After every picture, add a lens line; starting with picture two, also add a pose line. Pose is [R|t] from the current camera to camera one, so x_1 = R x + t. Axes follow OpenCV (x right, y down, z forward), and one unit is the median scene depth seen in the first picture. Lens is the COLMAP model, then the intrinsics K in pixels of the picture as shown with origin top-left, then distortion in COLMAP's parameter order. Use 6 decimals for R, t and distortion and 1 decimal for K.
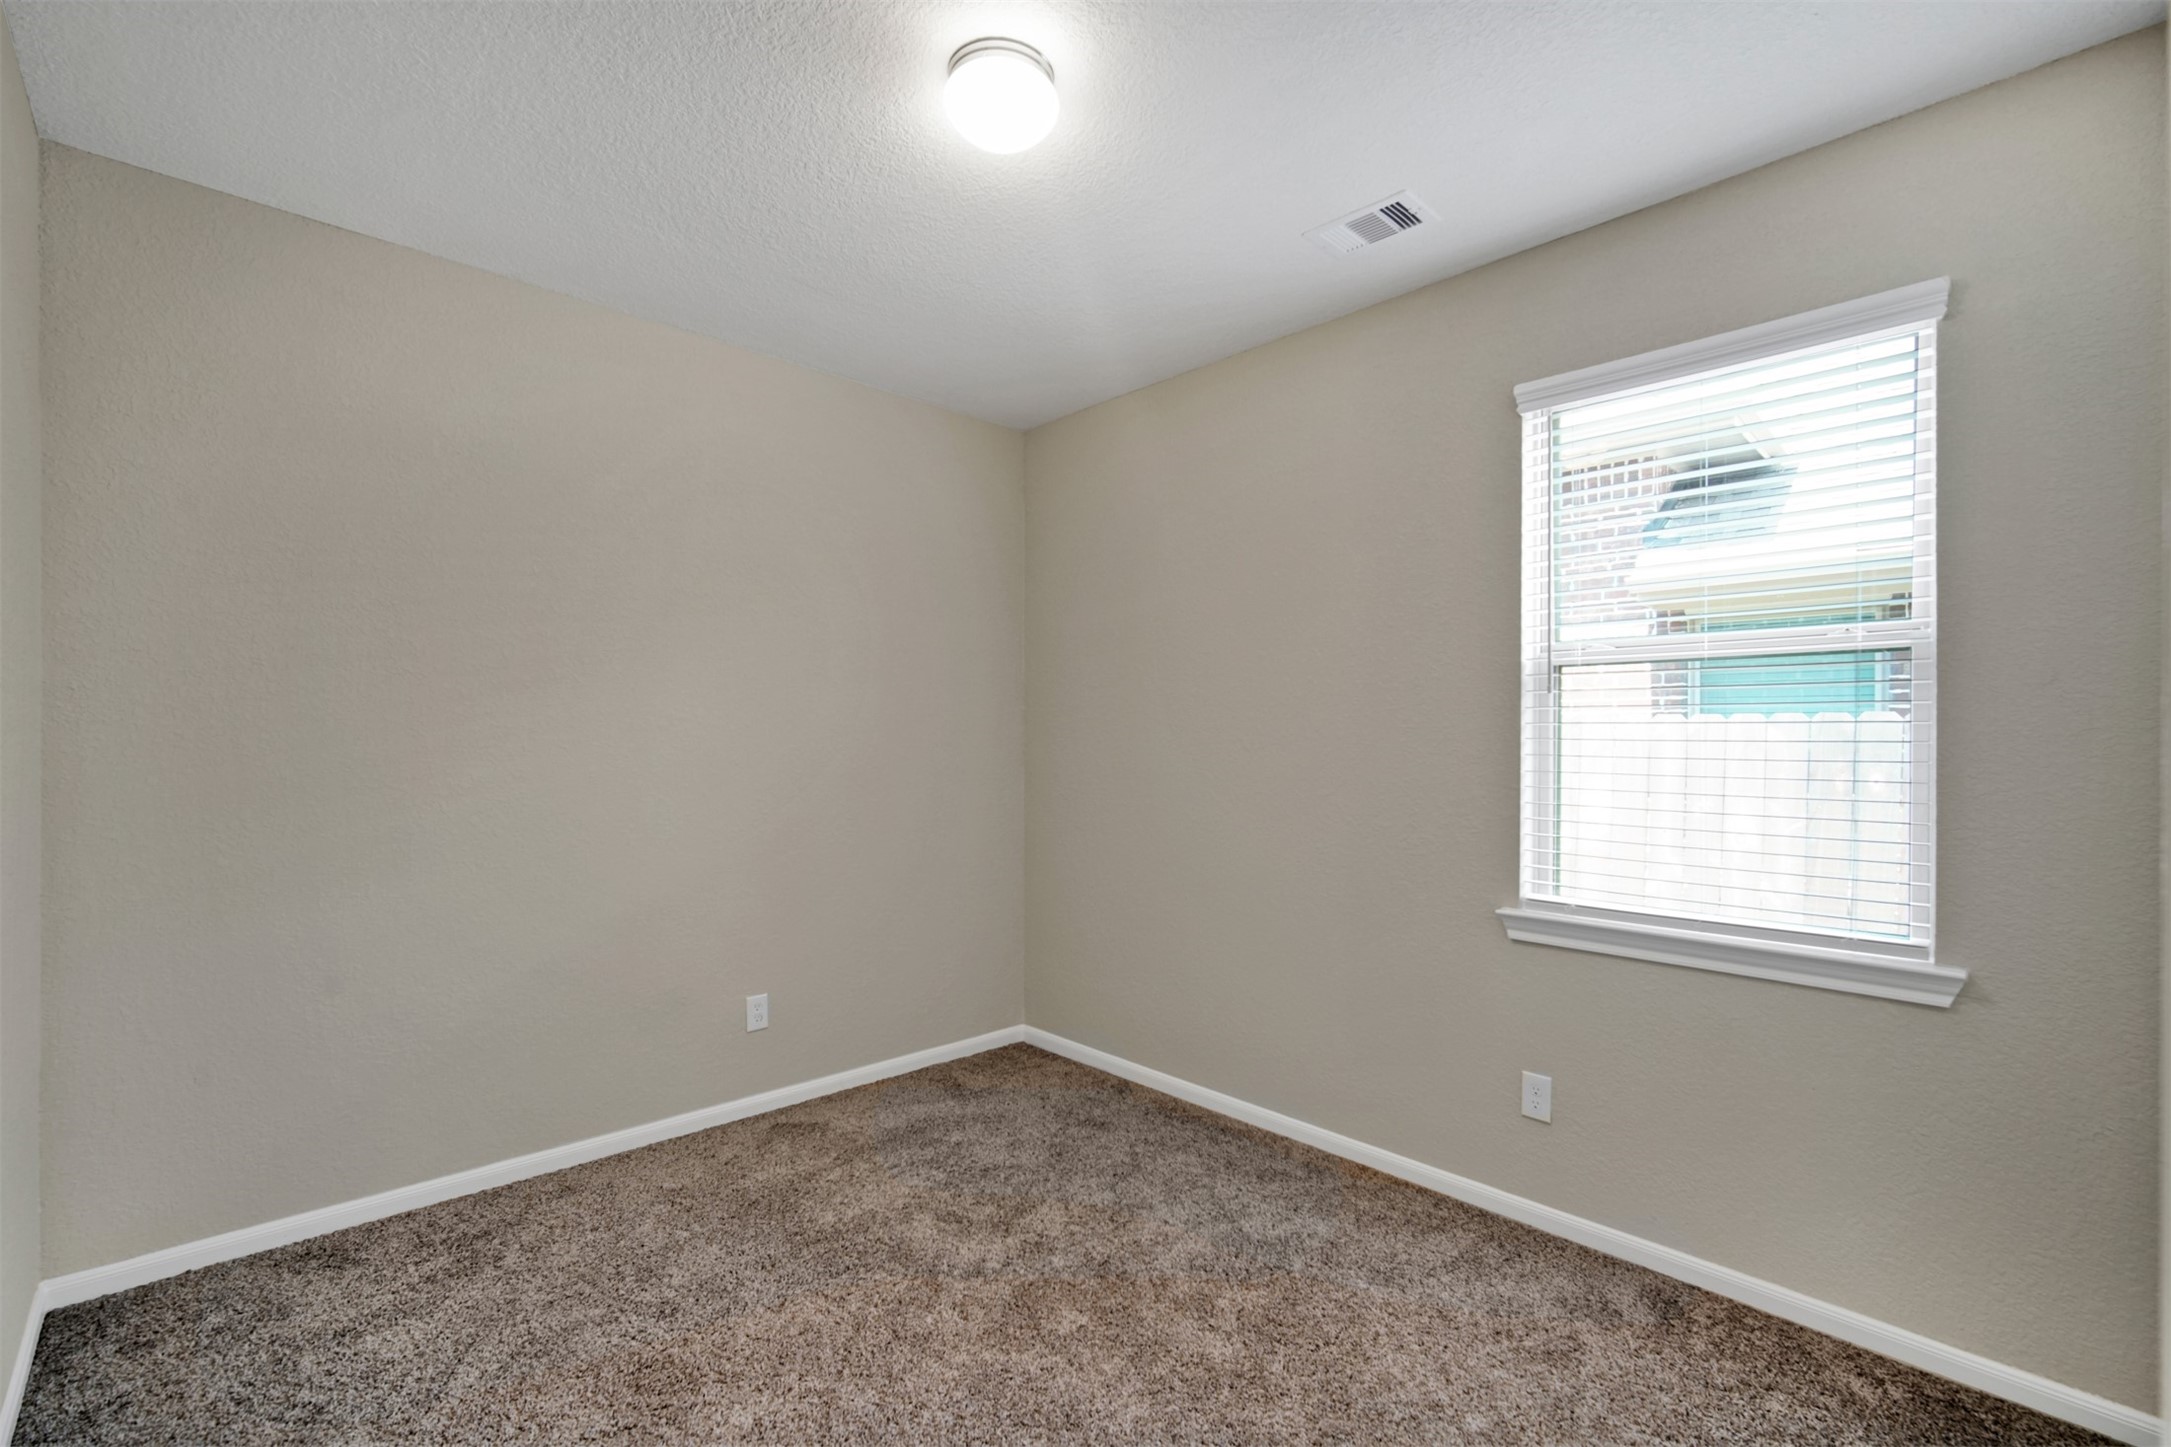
lens RADIAL K [[935.6, 0, 1103.8], [0, 935.6, 731.8], [0, 0, 1]] dist [-0.016978, 0.004676]
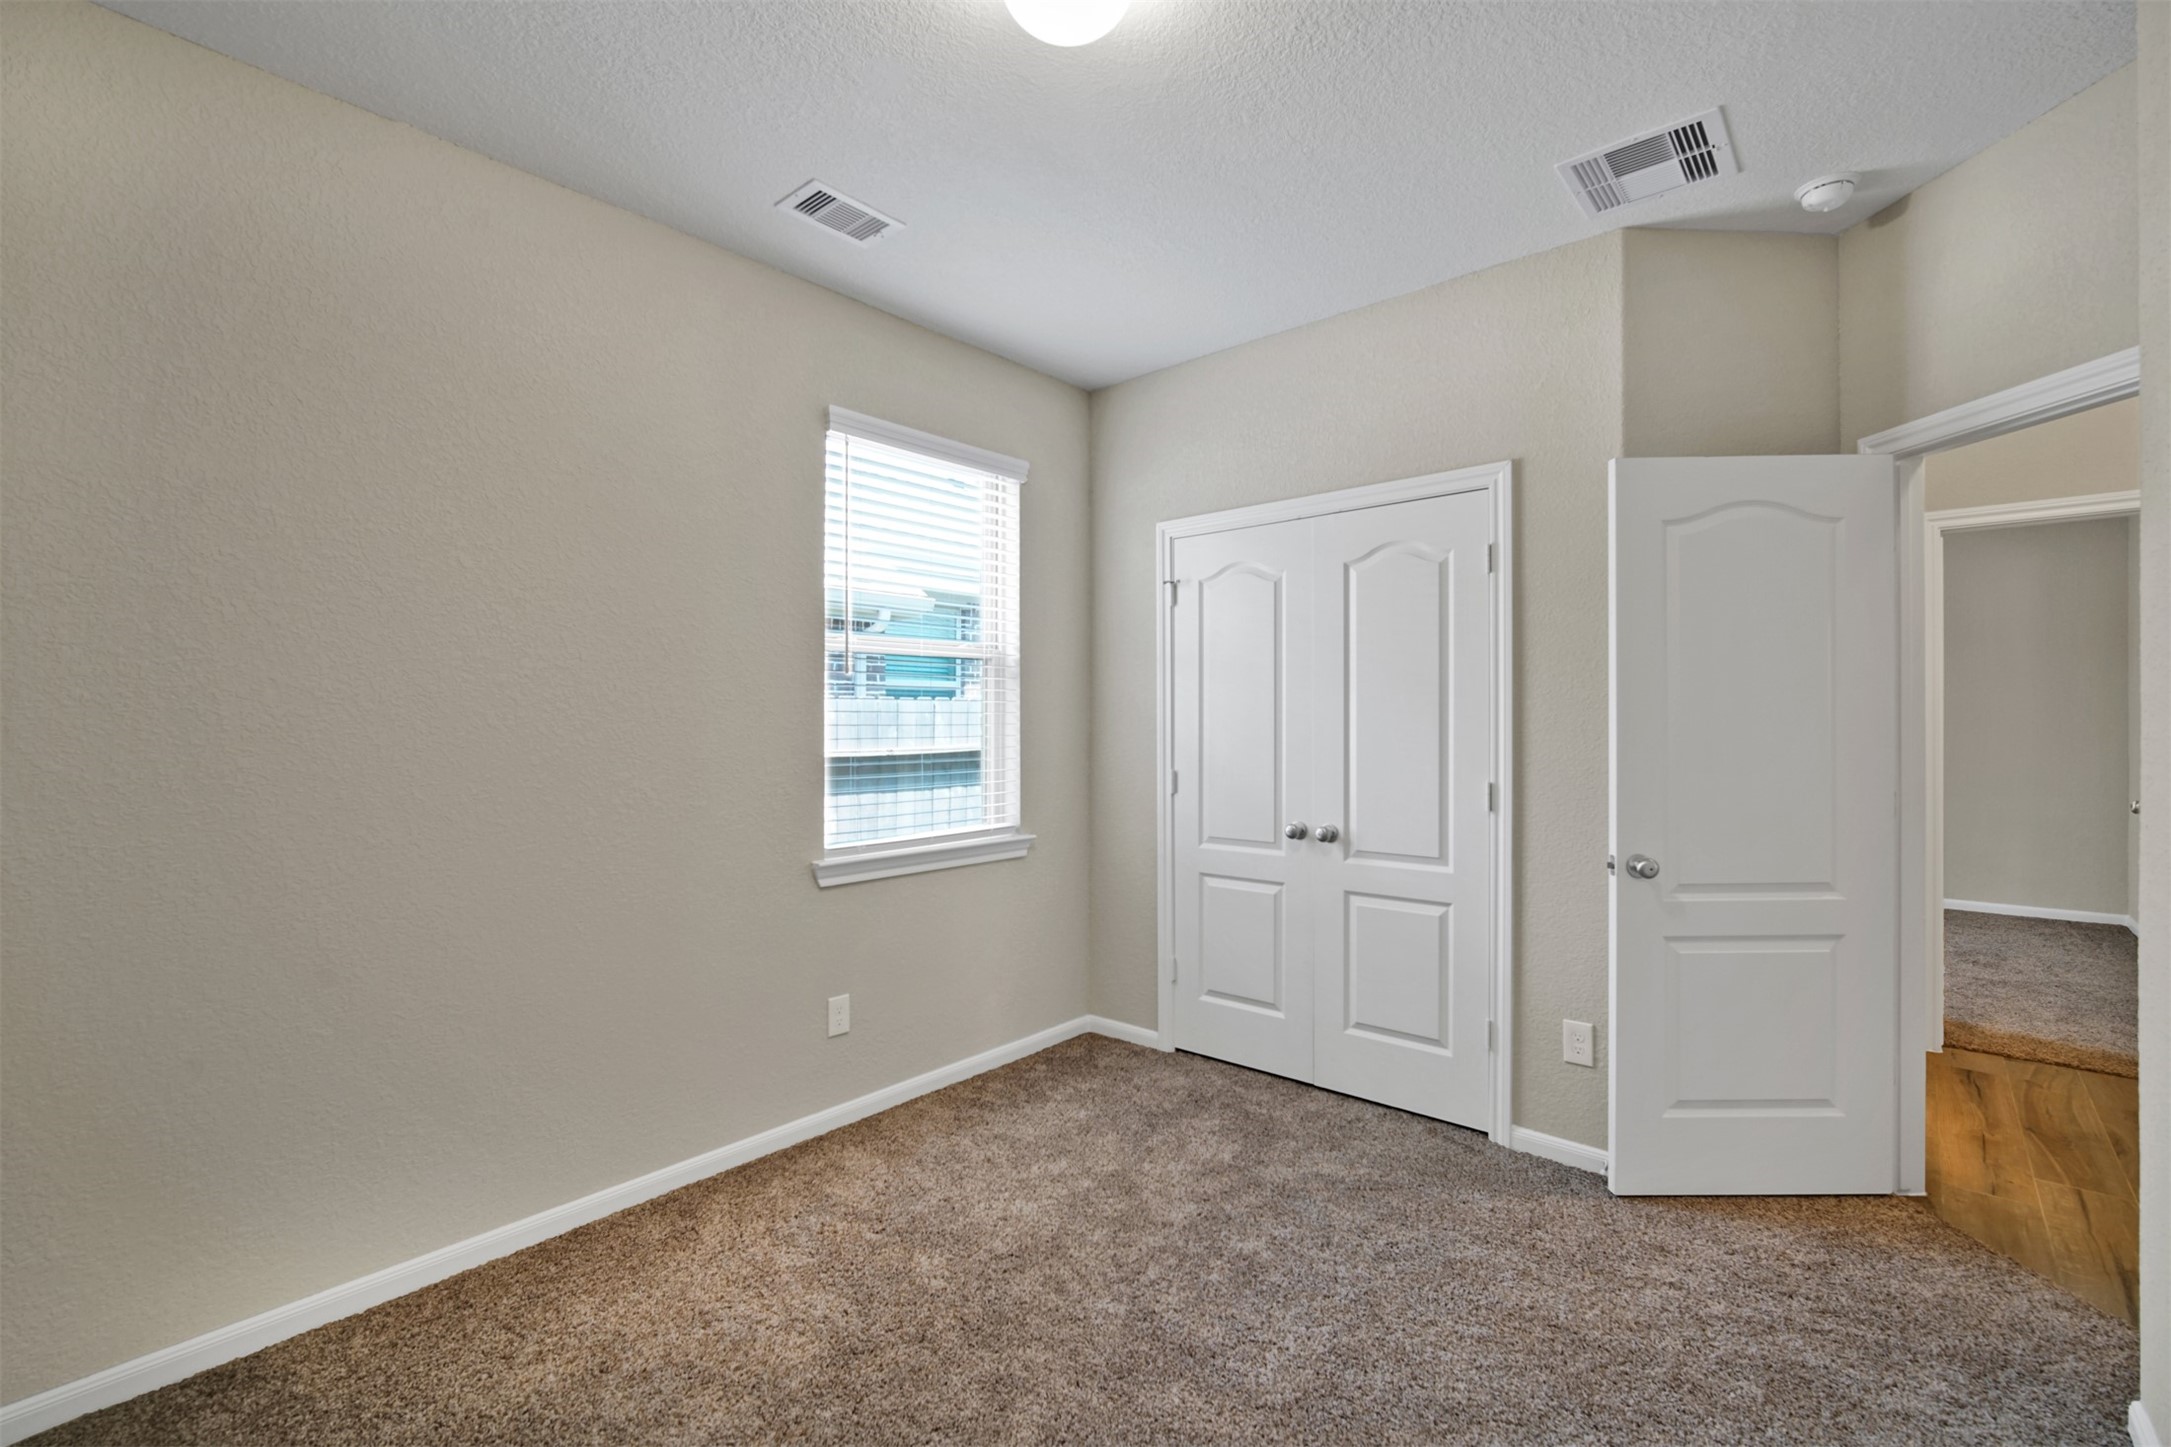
lens RADIAL K [[944.3, 0, 1096.1], [0, 944.3, 713.1], [0, 0, 1]] dist [-0.013452, 0.004202]
pose [[-0.094313, 0.002409, 0.995540, -0.770160], [-0.006758, 0.999972, -0.003060, 0.011731], [-0.995520, -0.007017, -0.094294, 0.811009]]
